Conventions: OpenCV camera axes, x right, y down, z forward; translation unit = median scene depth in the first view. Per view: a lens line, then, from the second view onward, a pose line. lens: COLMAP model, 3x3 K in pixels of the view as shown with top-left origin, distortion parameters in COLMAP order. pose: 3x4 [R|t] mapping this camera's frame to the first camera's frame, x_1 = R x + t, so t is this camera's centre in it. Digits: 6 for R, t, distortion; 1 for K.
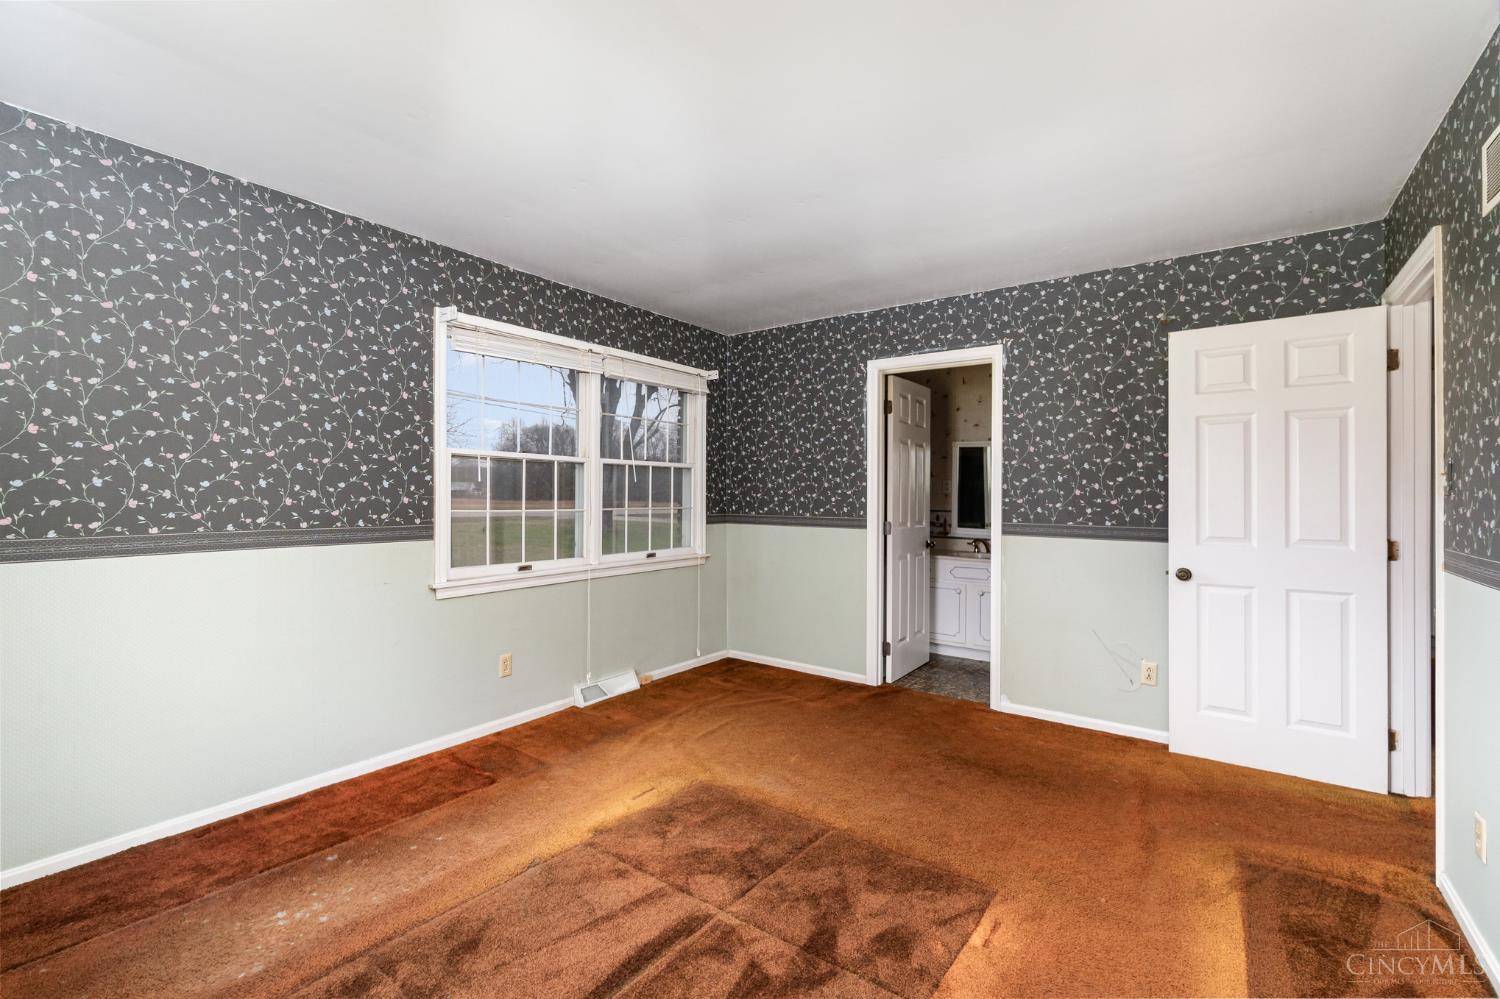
lens RADIAL K [[653.7, 0, 746.8], [0, 653.7, 496.4], [0, 0, 1]] dist [-0.002944, -0.000077]
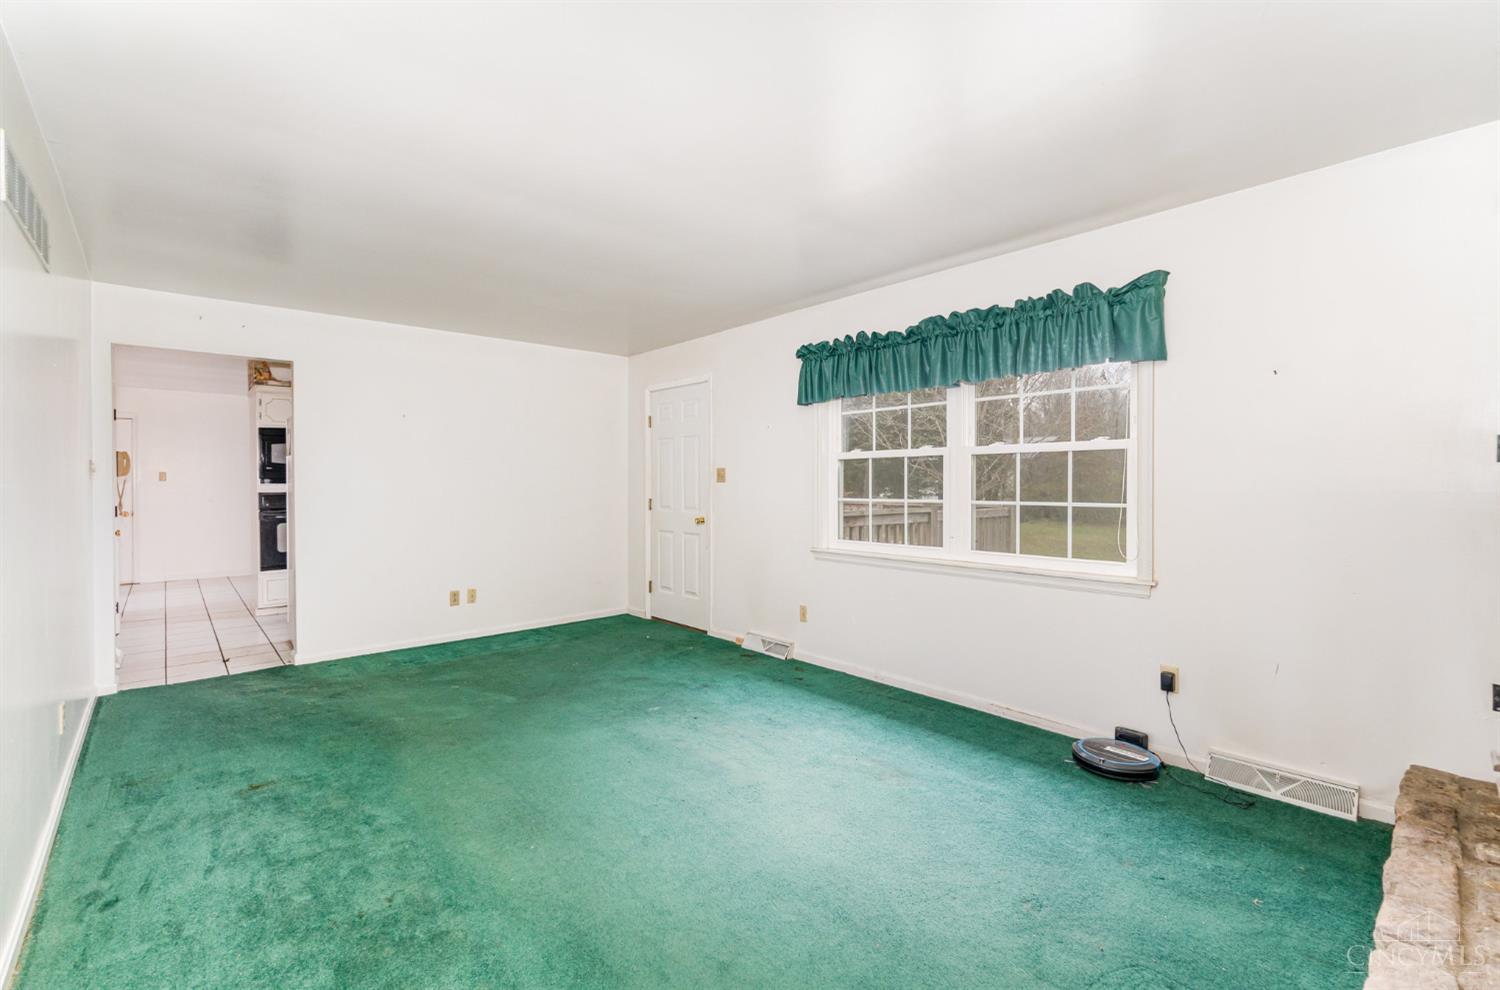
lens RADIAL K [[667.7, 0, 750.0], [0, 667.7, 495.0], [0, 0, 1]] dist [0.001127, 0.000093]
pose [[-0.203252, 0.011101, -0.979063, 0.968799], [-0.000782, 0.999934, 0.011500, -0.000333], [0.979126, 0.003103, -0.203230, 1.098616]]
